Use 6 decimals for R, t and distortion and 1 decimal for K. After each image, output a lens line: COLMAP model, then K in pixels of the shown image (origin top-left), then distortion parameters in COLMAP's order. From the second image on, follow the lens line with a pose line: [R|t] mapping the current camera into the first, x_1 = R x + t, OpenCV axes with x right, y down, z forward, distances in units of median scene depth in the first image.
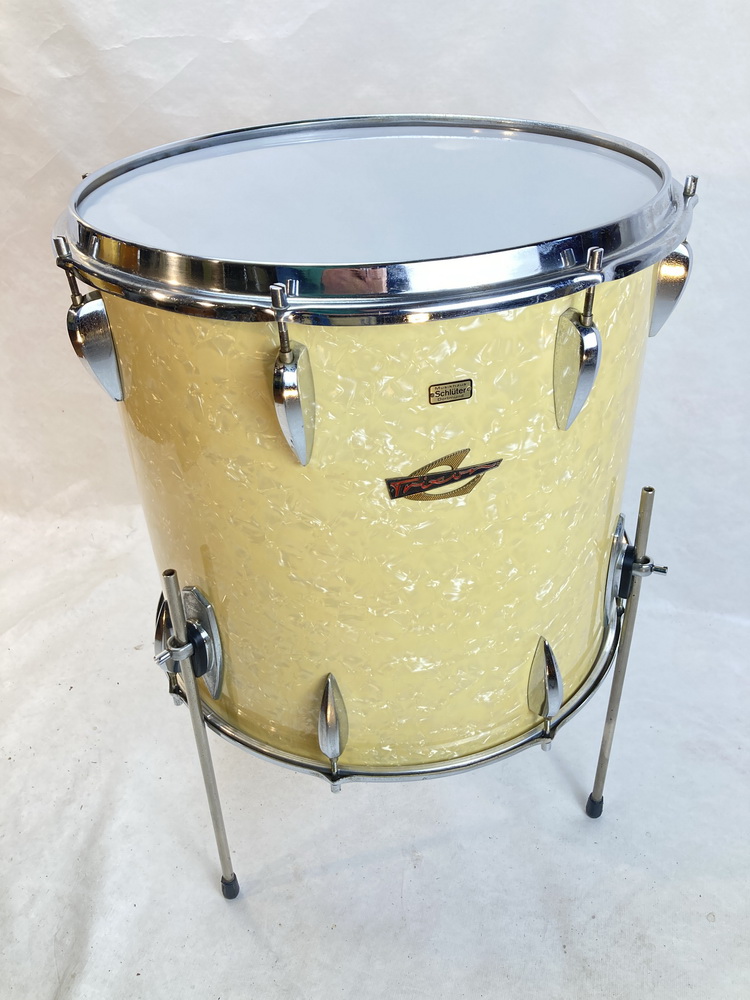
lens RADIAL K [[827.6, 0, 372.7], [0, 827.6, 513.9], [0, 0, 1]] dist [0.047934, 0.000374]
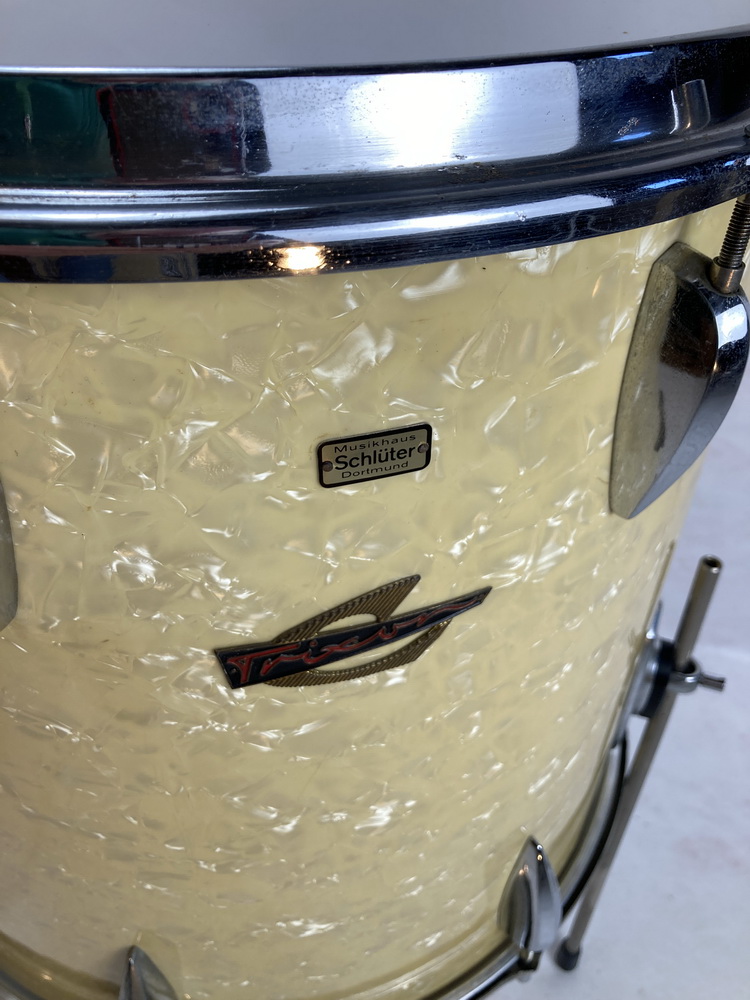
lens RADIAL K [[827.6, 0, 372.7], [0, 827.6, 513.9], [0, 0, 1]] dist [0.047934, 0.000374]
pose [[0.996338, 0.012249, 0.084623, 0.049062], [-0.019067, 0.996593, 0.080240, -0.122153], [-0.083352, -0.081559, 0.993177, 0.499650]]
